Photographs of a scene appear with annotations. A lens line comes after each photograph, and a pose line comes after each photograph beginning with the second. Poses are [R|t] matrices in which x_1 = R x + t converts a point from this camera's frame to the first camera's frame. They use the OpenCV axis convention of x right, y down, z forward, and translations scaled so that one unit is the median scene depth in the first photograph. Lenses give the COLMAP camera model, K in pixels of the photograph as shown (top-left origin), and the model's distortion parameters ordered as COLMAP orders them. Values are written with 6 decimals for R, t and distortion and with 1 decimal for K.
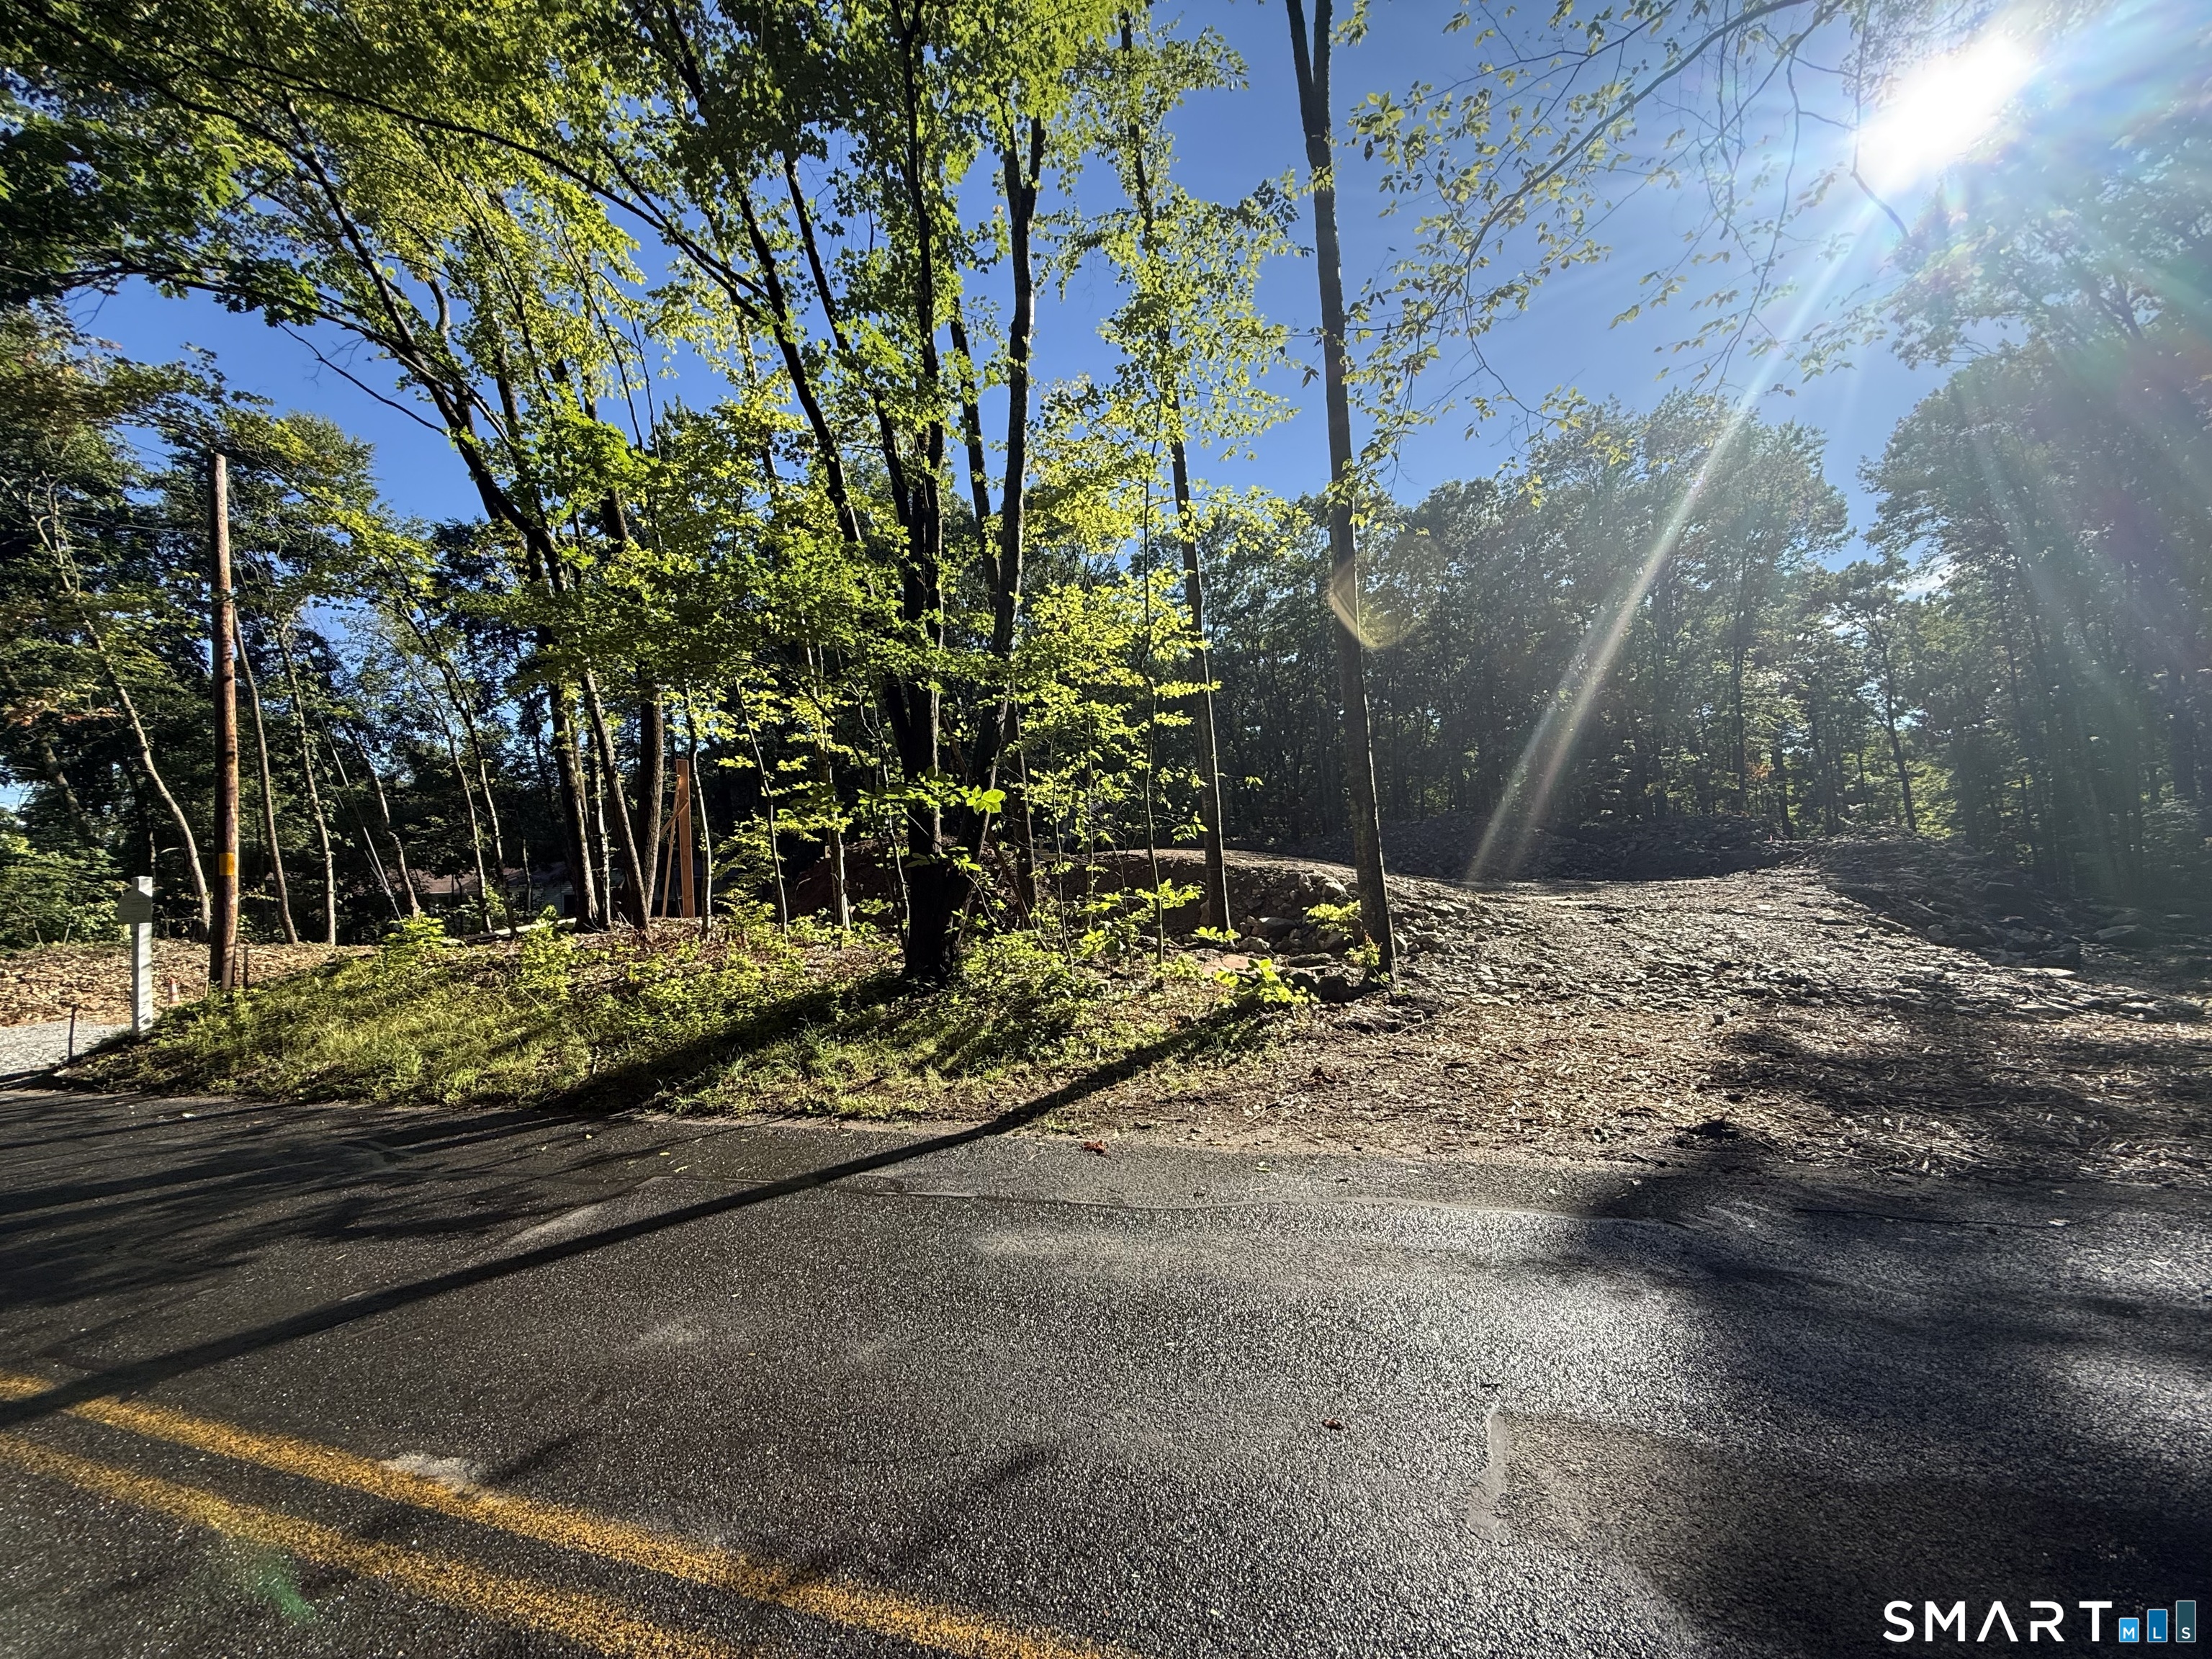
lens RADIAL K [[880.7, 0, 1114.4], [0, 880.7, 822.1], [0, 0, 1]] dist [-0.000181, -0.000104]
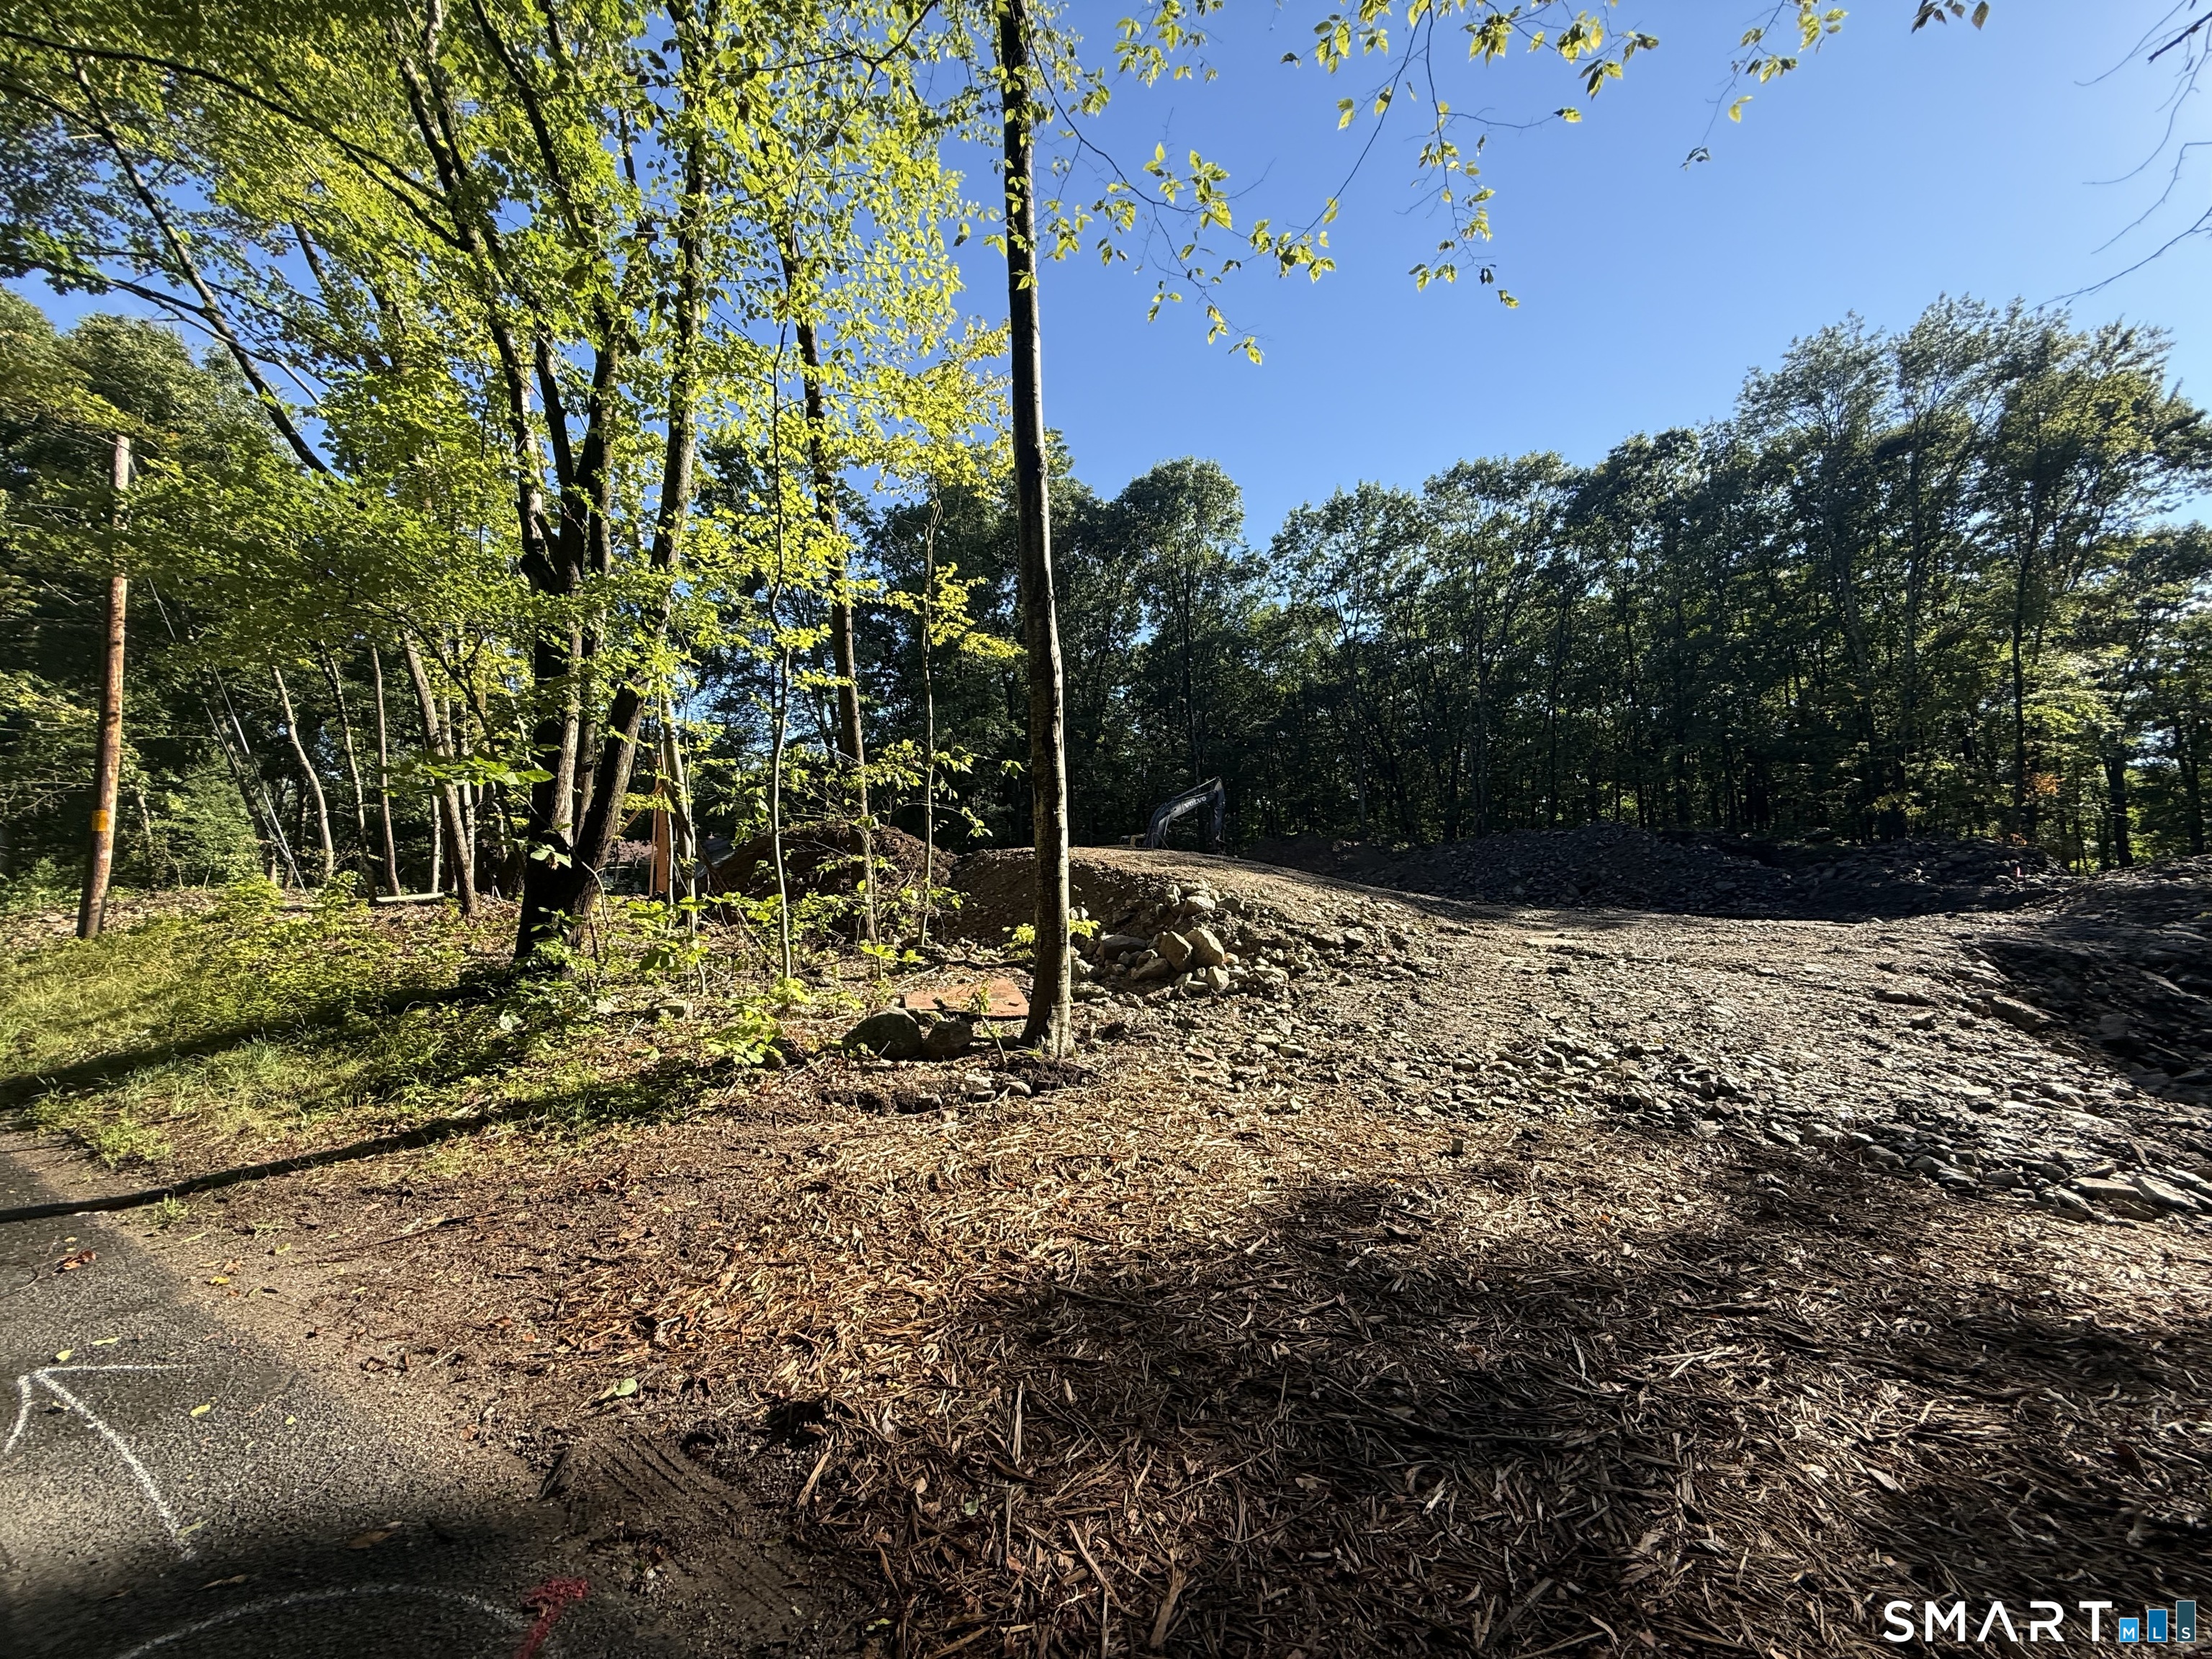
lens RADIAL K [[880.7, 0, 1111.9], [0, 880.7, 831.0], [0, 0, 1]] dist [-0.000181, -0.000104]
pose [[0.973391, 0.040193, -0.225597, 0.118370], [-0.036996, 0.999146, 0.018386, -0.001339], [0.226144, -0.009550, 0.974047, 0.066125]]
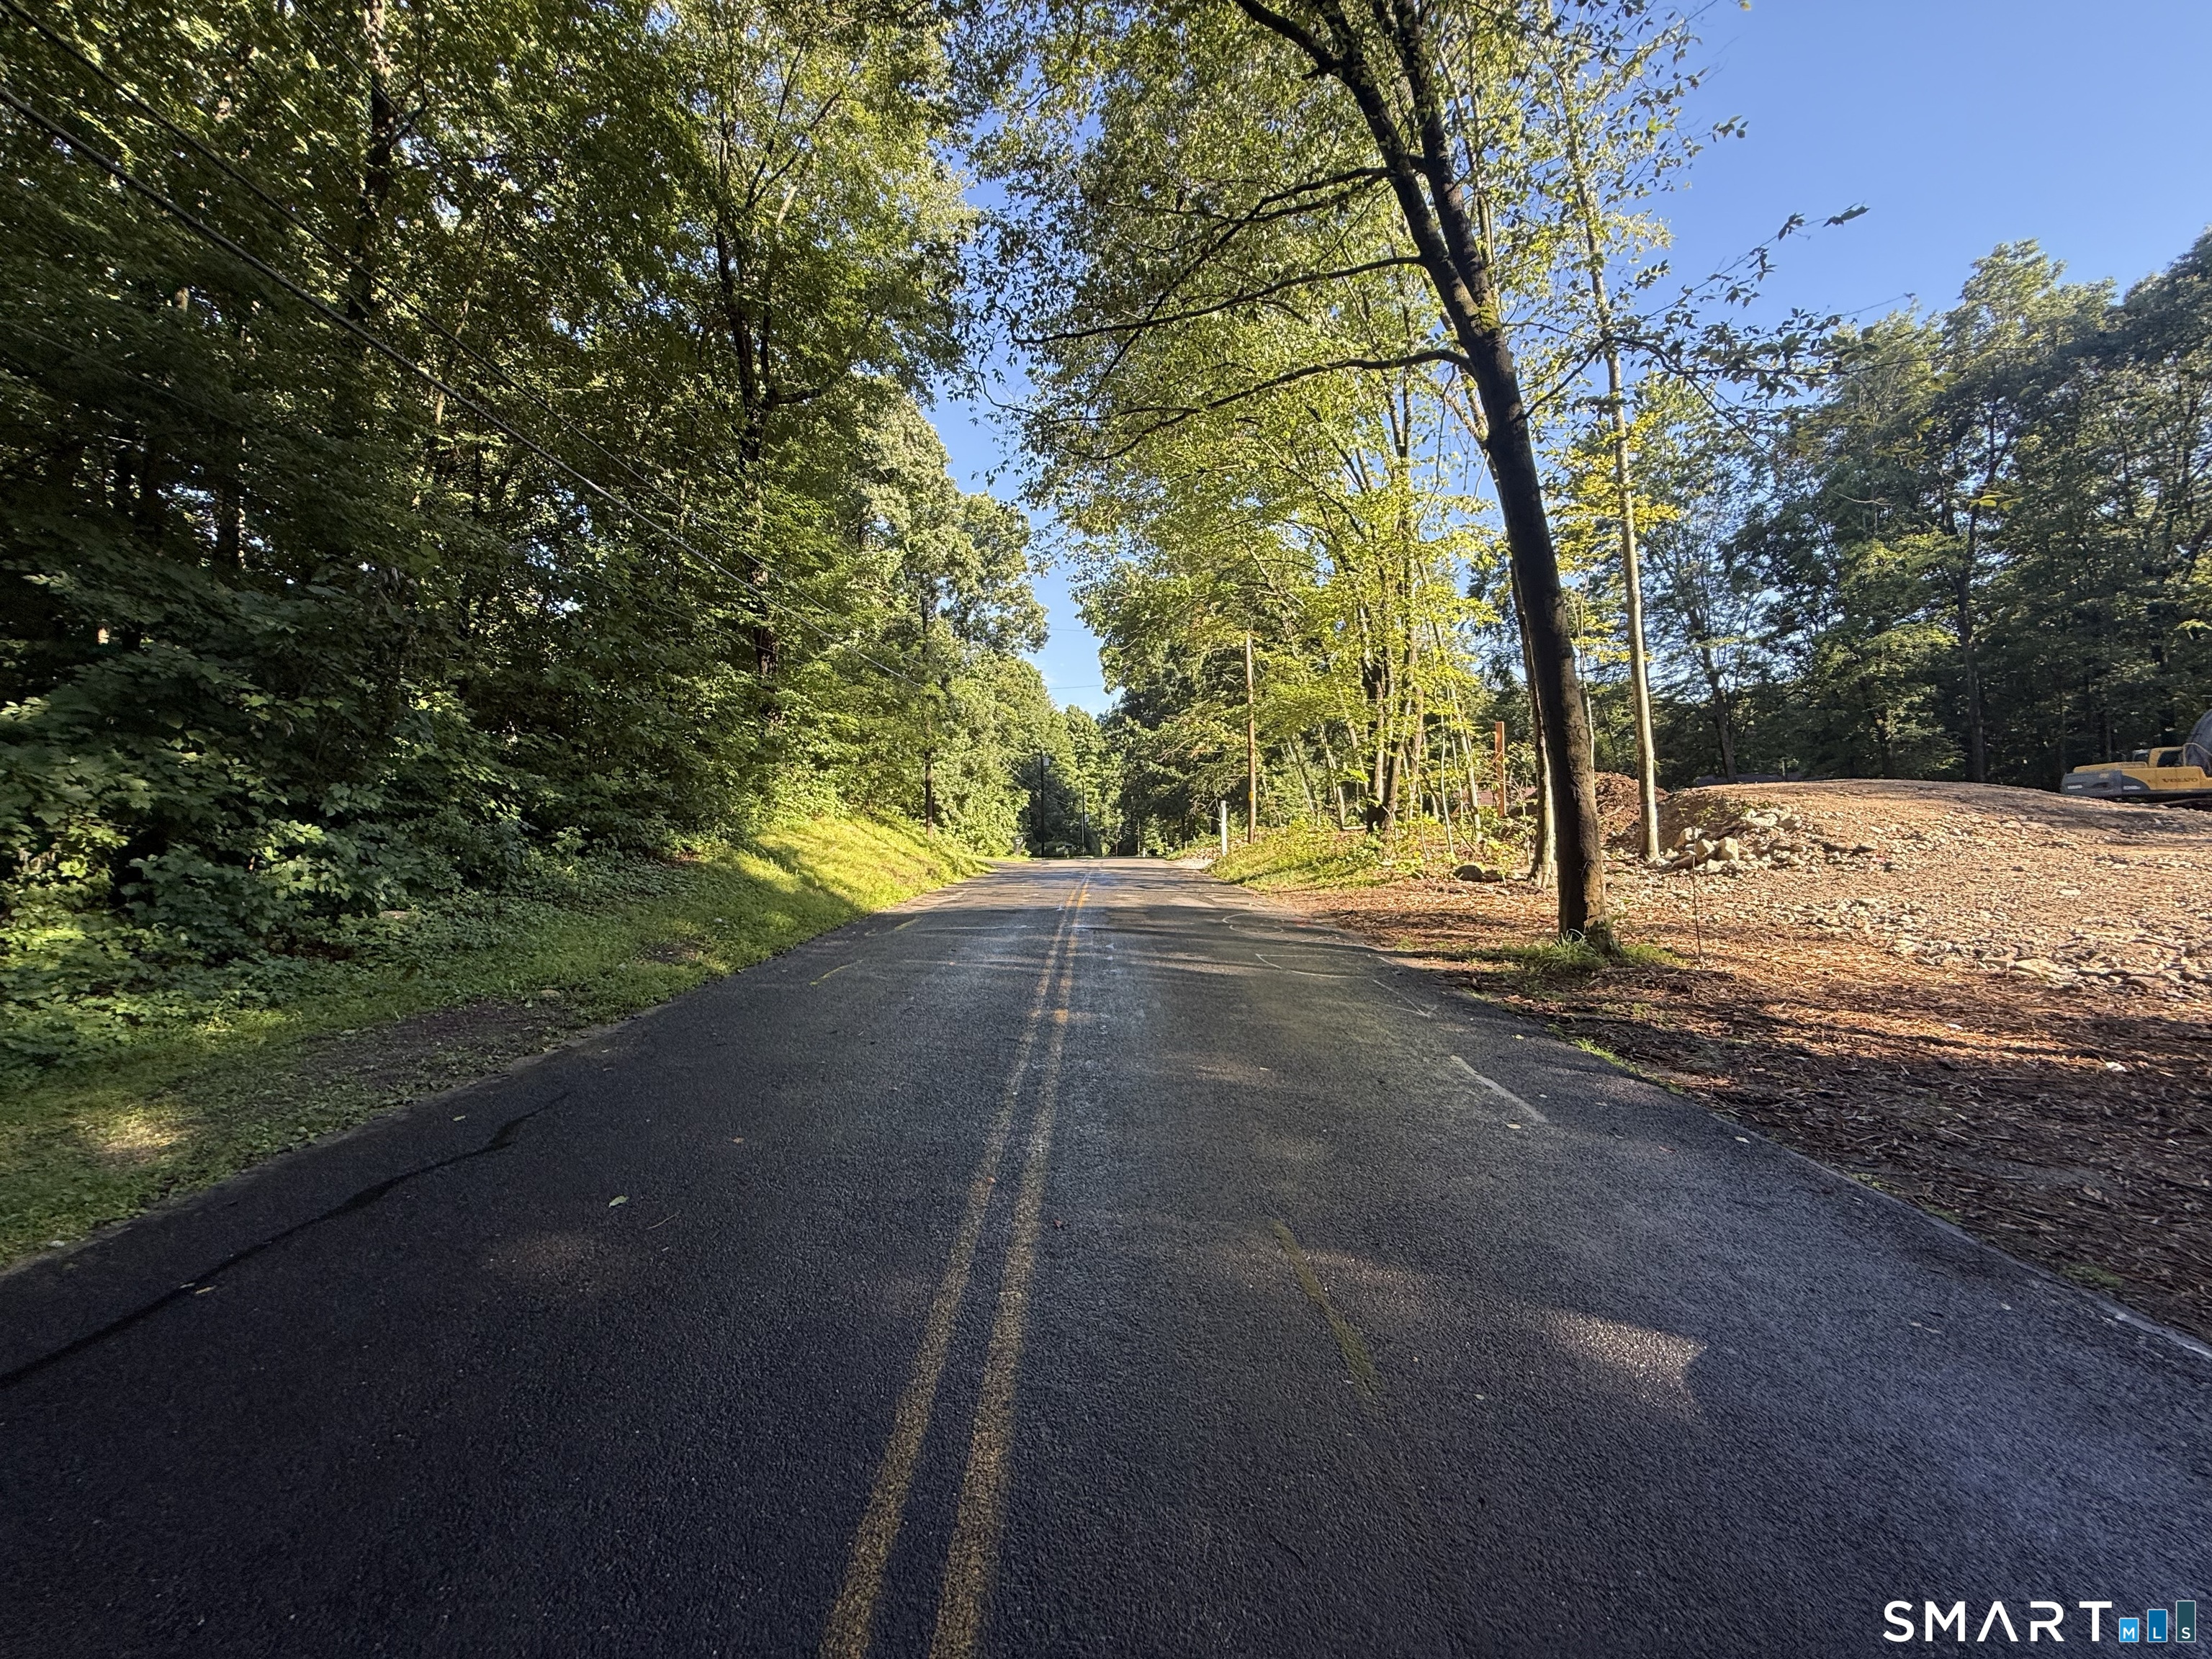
lens RADIAL K [[880.7, 0, 1116.7], [0, 880.7, 827.5], [0, 0, 1]] dist [-0.000181, -0.000104]
pose [[0.332594, 0.045315, -0.941981, 0.331508], [0.058040, 0.995968, 0.068404, -0.014725], [0.941282, -0.077423, 0.328623, -0.047799]]
